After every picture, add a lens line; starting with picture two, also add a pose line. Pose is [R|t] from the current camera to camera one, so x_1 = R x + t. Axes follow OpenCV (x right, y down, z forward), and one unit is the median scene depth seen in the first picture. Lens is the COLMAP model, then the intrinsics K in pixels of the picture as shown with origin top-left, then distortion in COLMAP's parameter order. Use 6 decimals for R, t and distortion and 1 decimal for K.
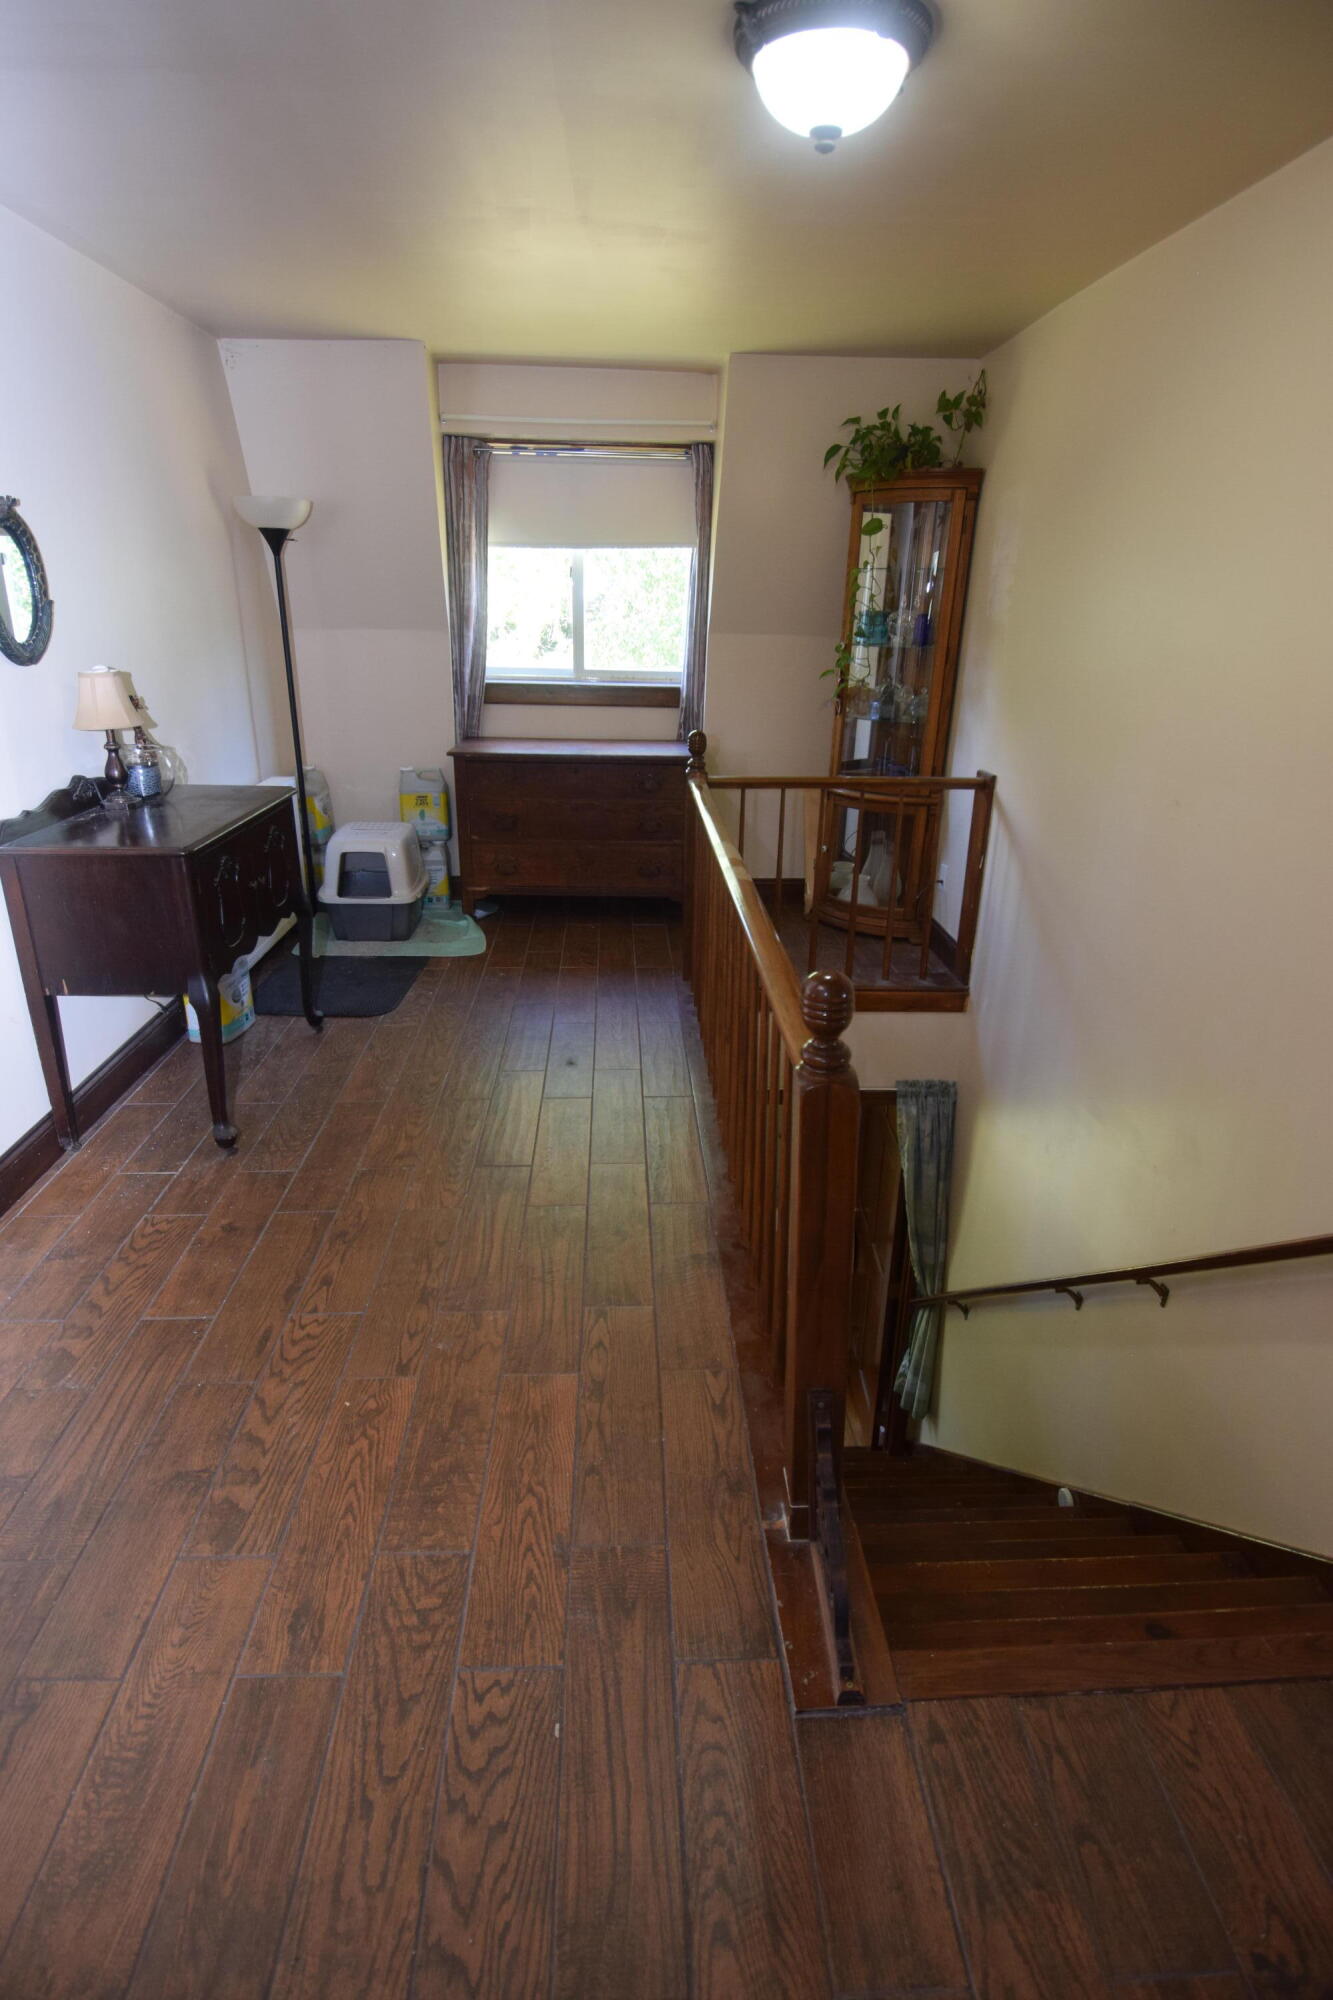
lens RADIAL K [[1011.1, 0, 670.0], [0, 1011.1, 1013.2], [0, 0, 1]] dist [-0.005566, -0.013341]
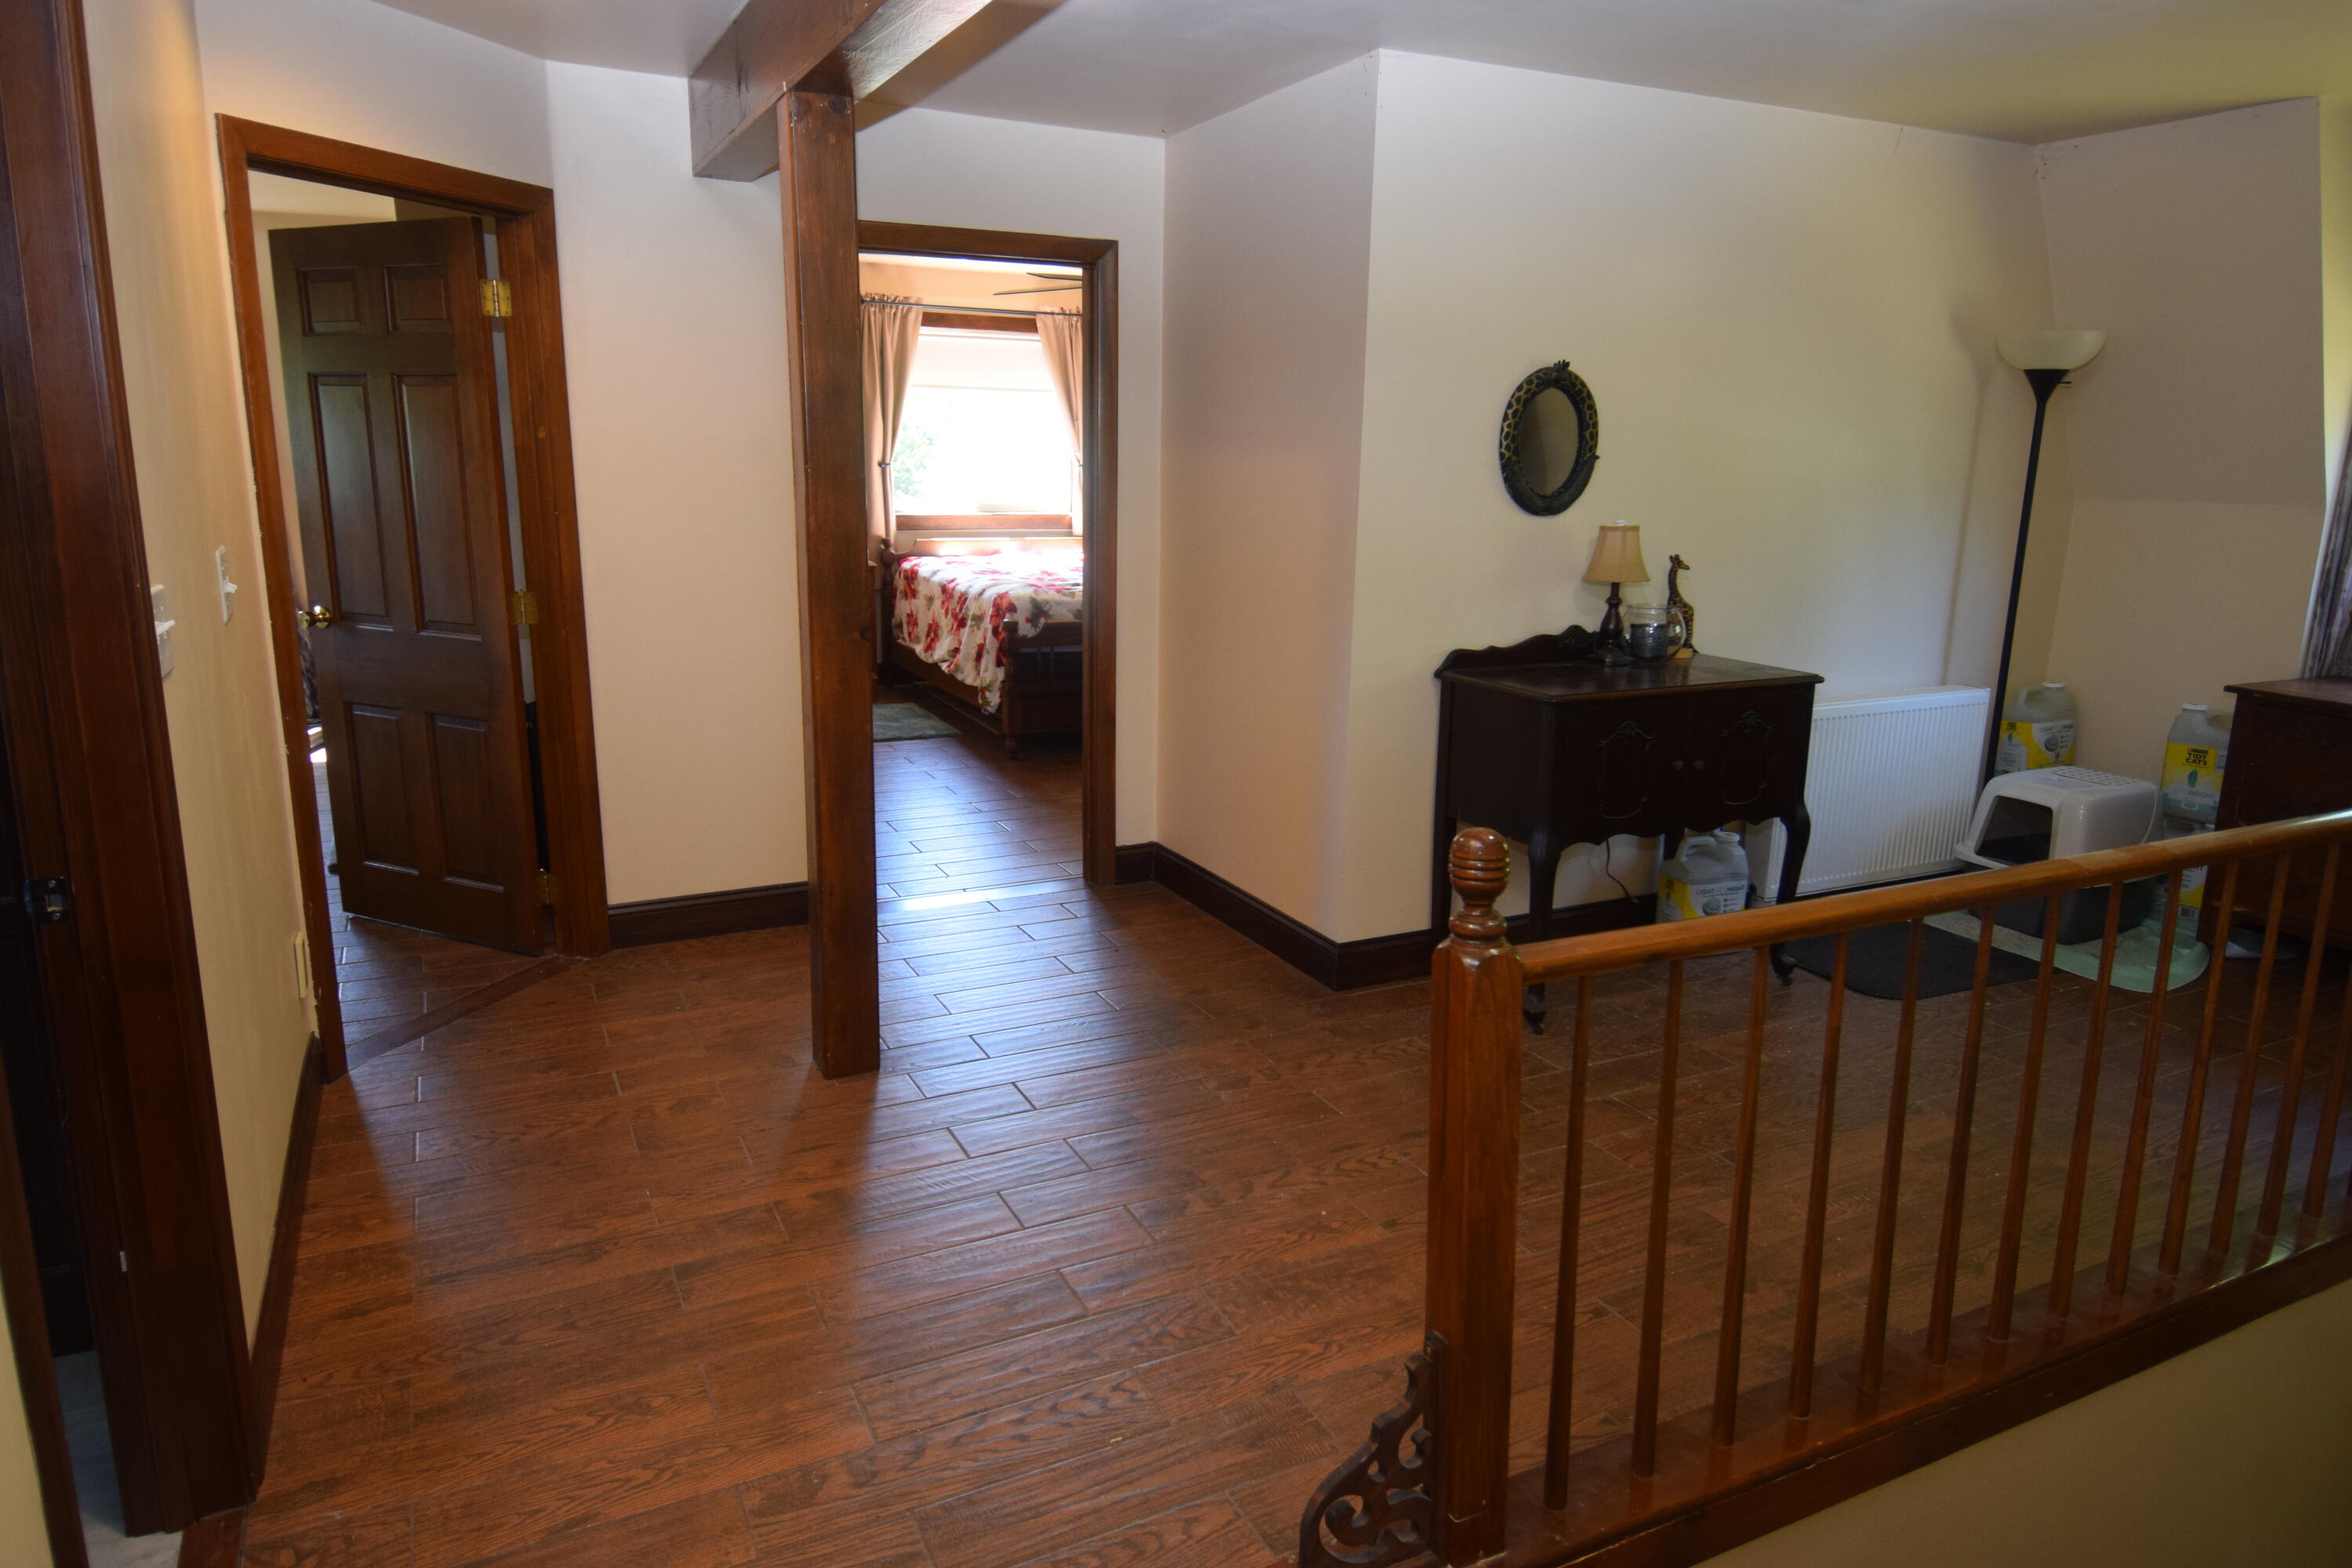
lens RADIAL K [[1454.7, 0, 1176.0], [0, 1454.7, 765.9], [0, 0, 1]] dist [0.007785, 0.000475]
pose [[0.400925, 0.184409, -0.897359, 0.809857], [-0.349718, 0.936158, 0.036134, -0.028014], [0.846733, 0.299335, 0.439820, 0.103688]]
